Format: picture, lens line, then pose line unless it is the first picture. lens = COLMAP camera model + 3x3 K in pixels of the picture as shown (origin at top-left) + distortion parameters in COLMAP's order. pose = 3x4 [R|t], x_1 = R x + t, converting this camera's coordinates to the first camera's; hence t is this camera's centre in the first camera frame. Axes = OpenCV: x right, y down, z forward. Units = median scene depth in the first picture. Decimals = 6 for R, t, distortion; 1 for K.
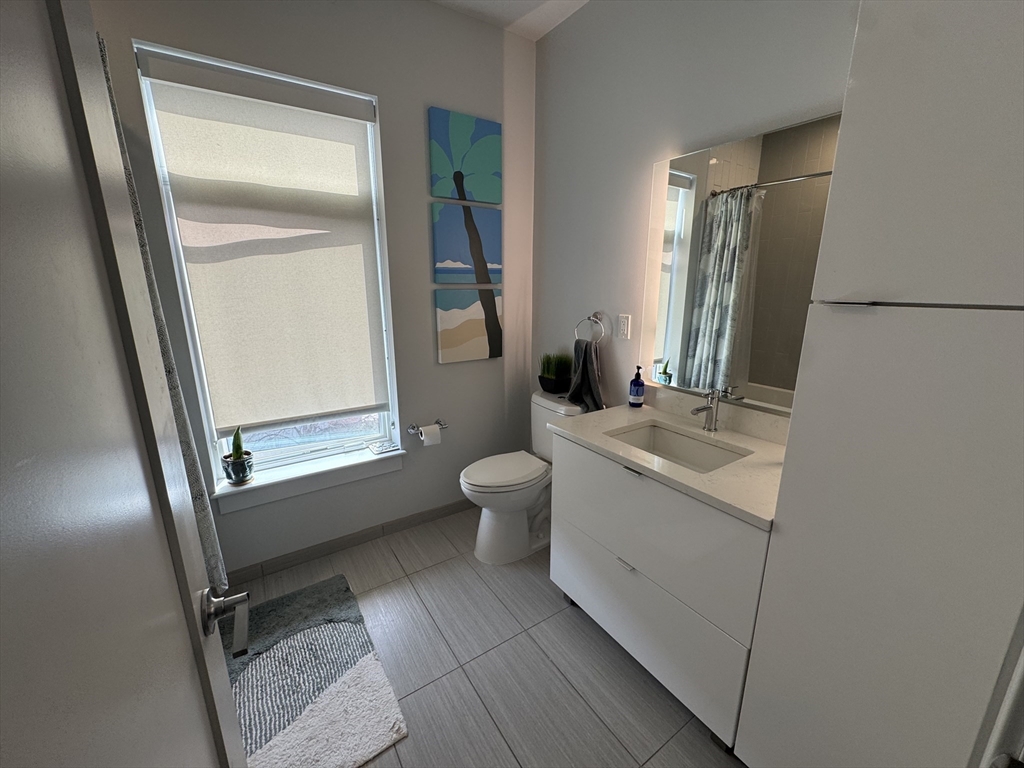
lens RADIAL K [[408.2, 0, 510.1], [0, 408.2, 383.9], [0, 0, 1]] dist [-0.003723, -0.000030]
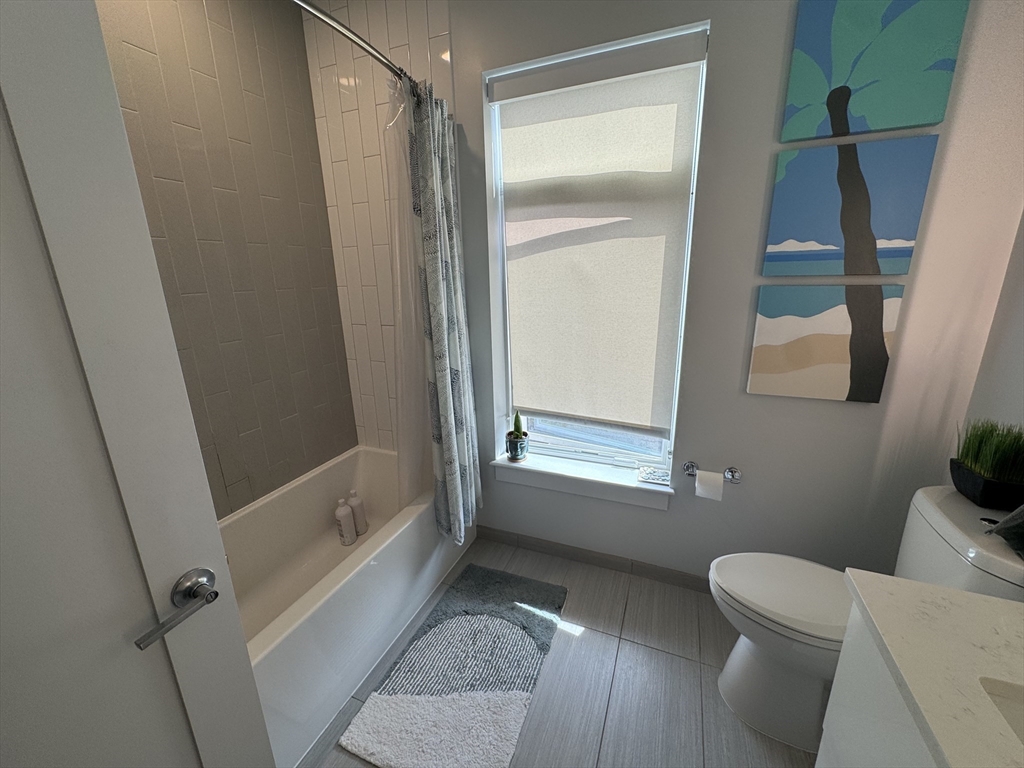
lens RADIAL K [[408.7, 0, 511.0], [0, 408.7, 383.0], [0, 0, 1]] dist [-0.002837, 0.000401]
pose [[0.563539, 0.204390, -0.800406, 0.164950], [-0.178980, 0.976103, 0.123242, -0.085755], [0.806468, 0.073805, 0.586654, 0.290715]]
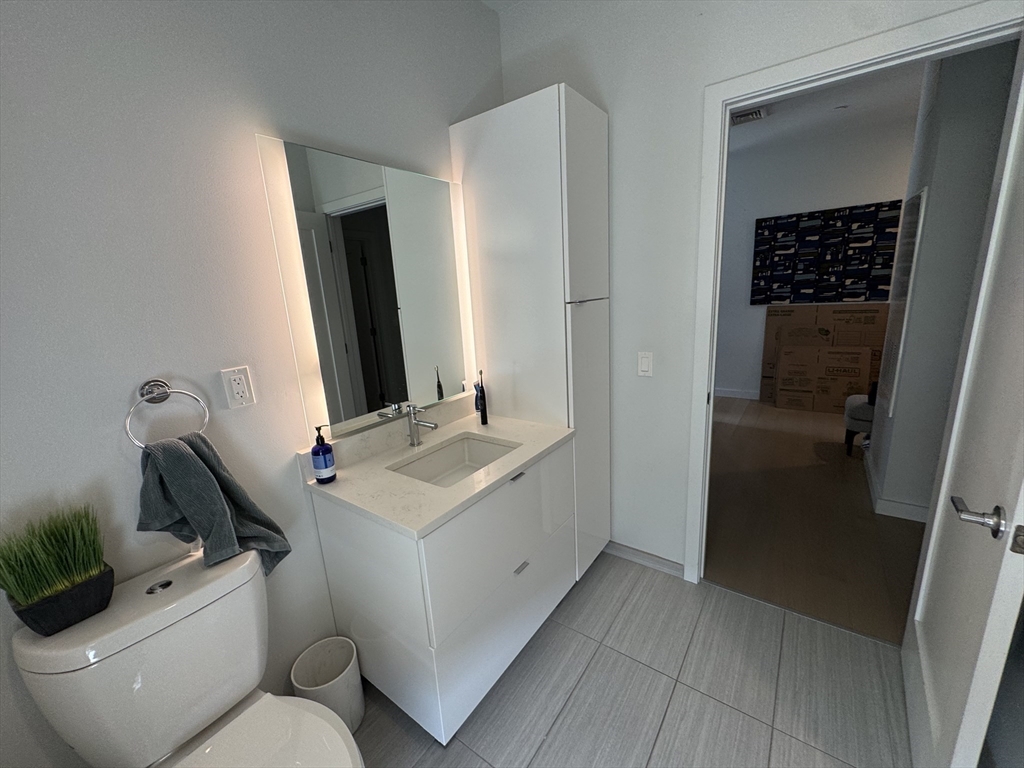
lens RADIAL K [[408.2, 0, 510.1], [0, 408.2, 383.9], [0, 0, 1]] dist [-0.003723, -0.000030]
pose [[-0.349808, -0.191432, 0.917054, -0.372805], [0.275365, 0.914646, 0.295967, -0.196453], [-0.895438, 0.356056, -0.267237, 0.746895]]
